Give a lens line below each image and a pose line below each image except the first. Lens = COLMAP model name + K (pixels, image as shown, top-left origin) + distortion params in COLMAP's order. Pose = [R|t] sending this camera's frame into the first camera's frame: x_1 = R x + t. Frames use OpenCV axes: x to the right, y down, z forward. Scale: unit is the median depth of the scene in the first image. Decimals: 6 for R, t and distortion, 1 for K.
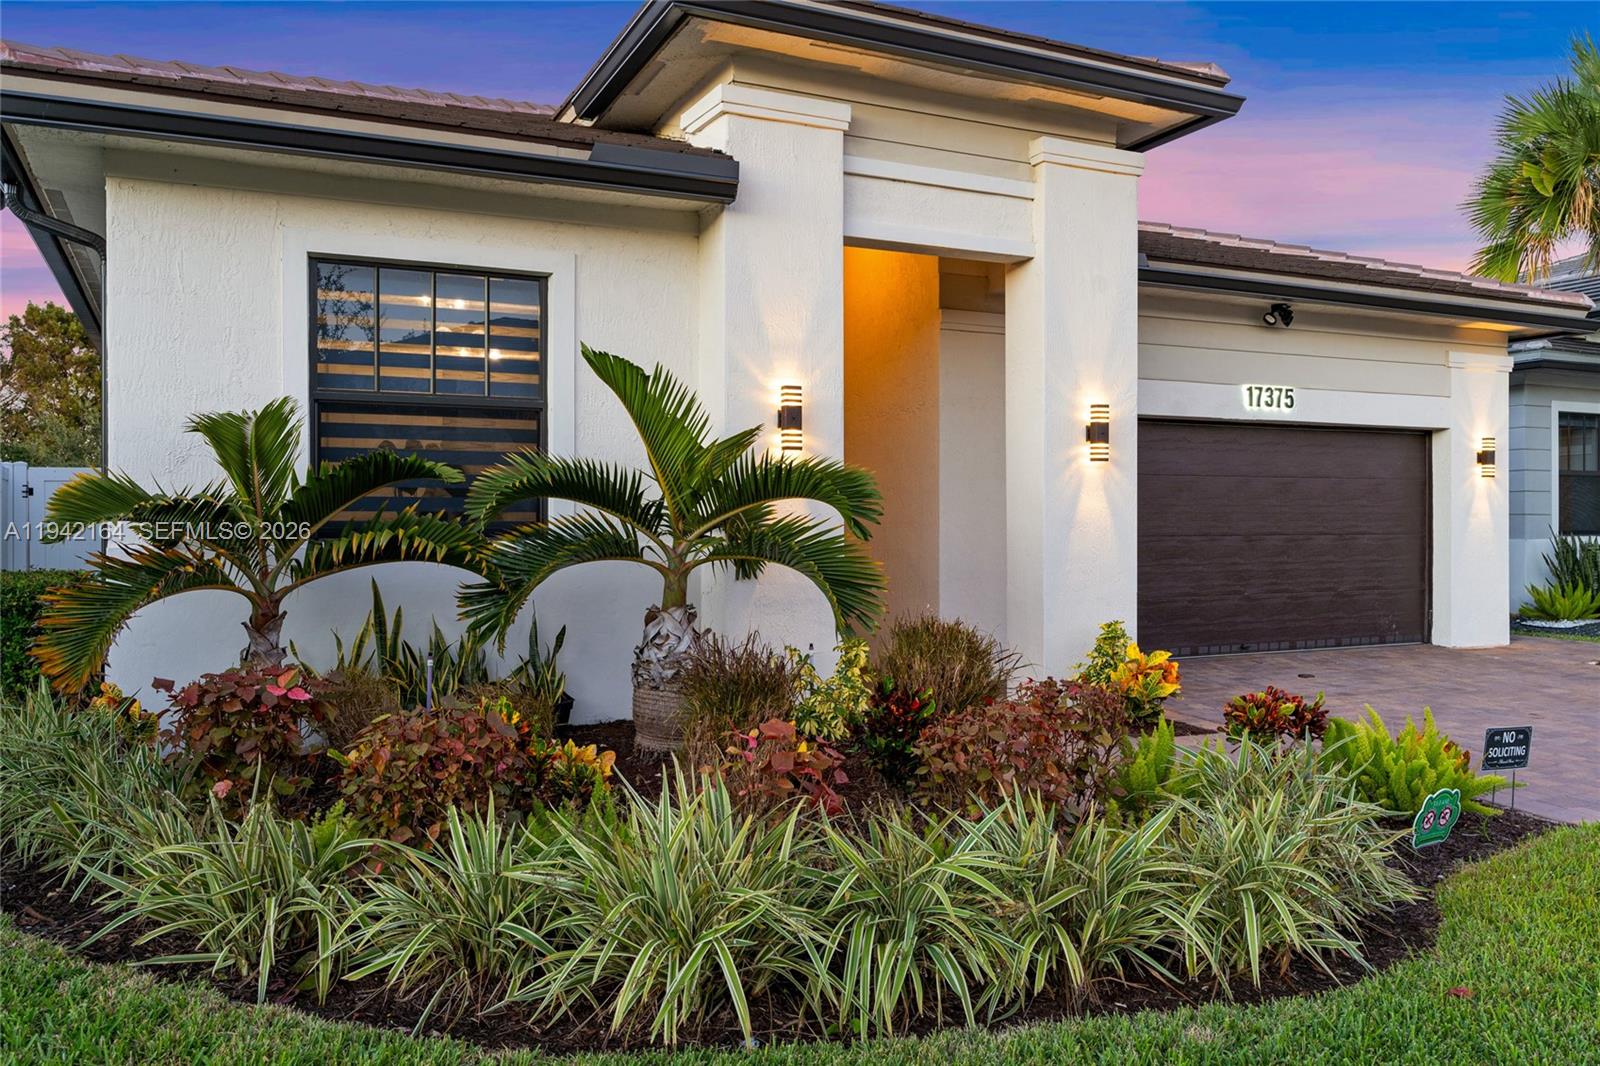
lens RADIAL K [[1186.4, 0, 797.2], [0, 1186.4, 529.9], [0, 0, 1]] dist [-0.007698, 0.003351]
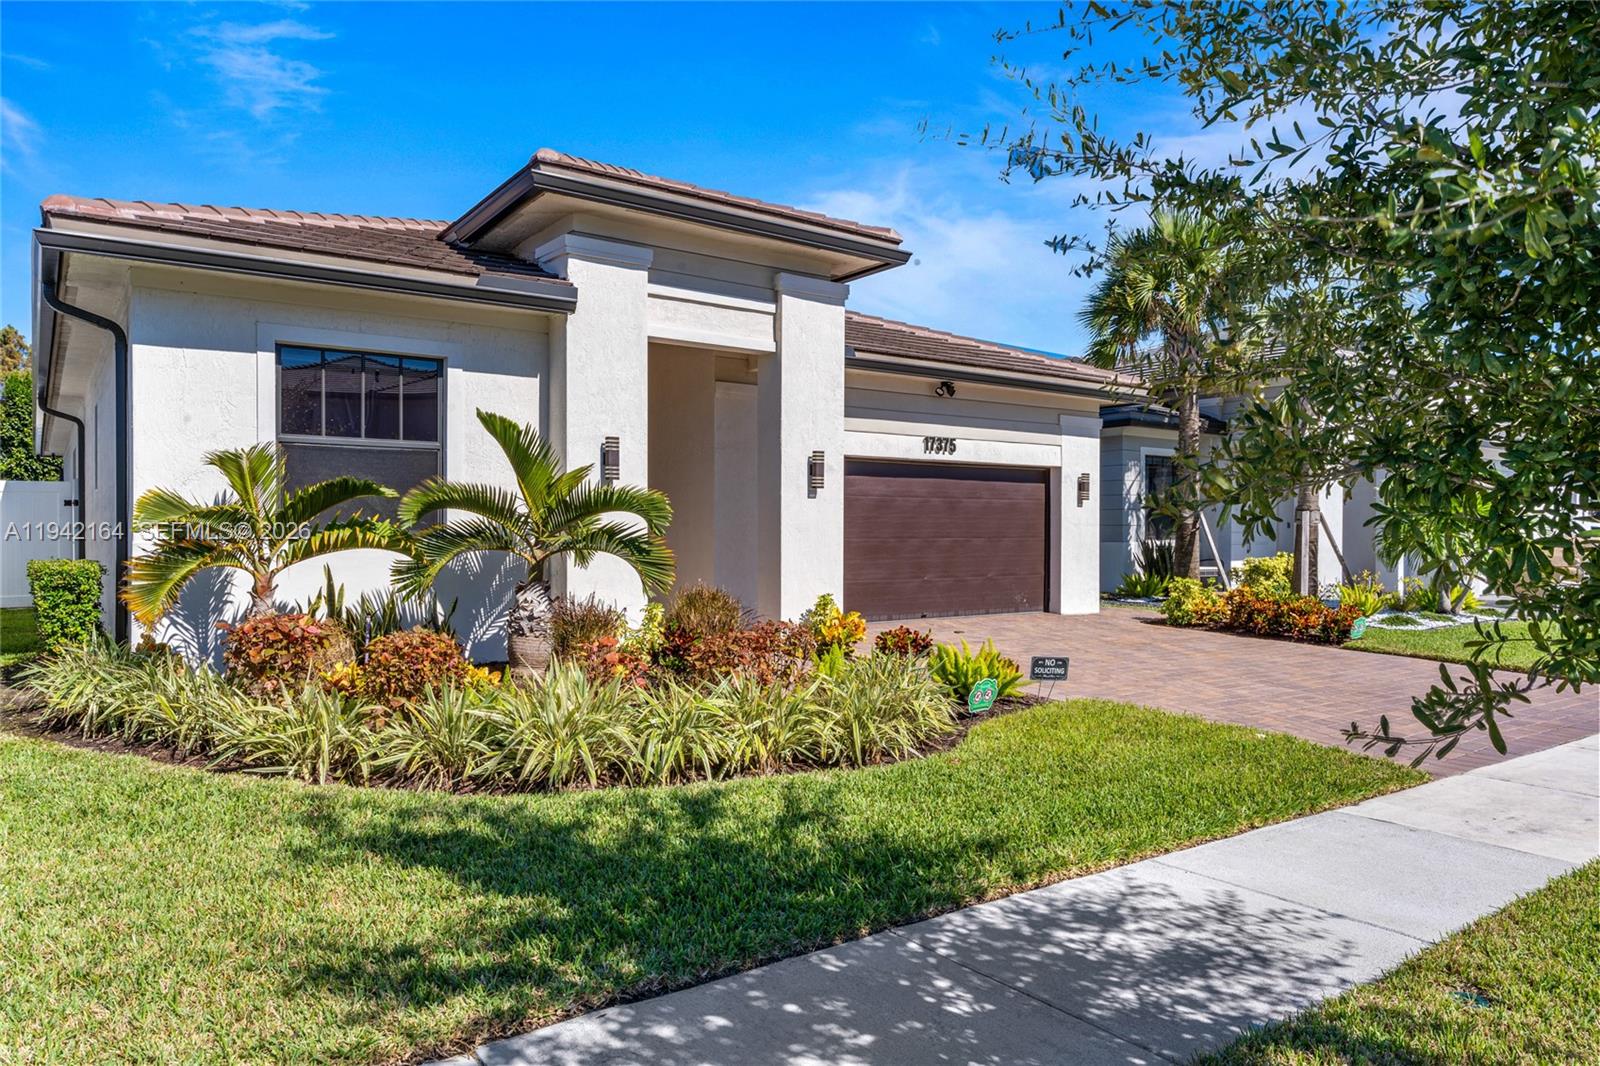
lens RADIAL K [[1007.1, 0, 786.1], [0, 1007.1, 535.7], [0, 0, 1]] dist [-0.007083, -0.003736]
pose [[0.984591, 0.008127, 0.174685, -0.010228], [-0.008528, 0.999962, 0.001545, 0.001402], [-0.174666, -0.003011, 0.984623, -0.271053]]
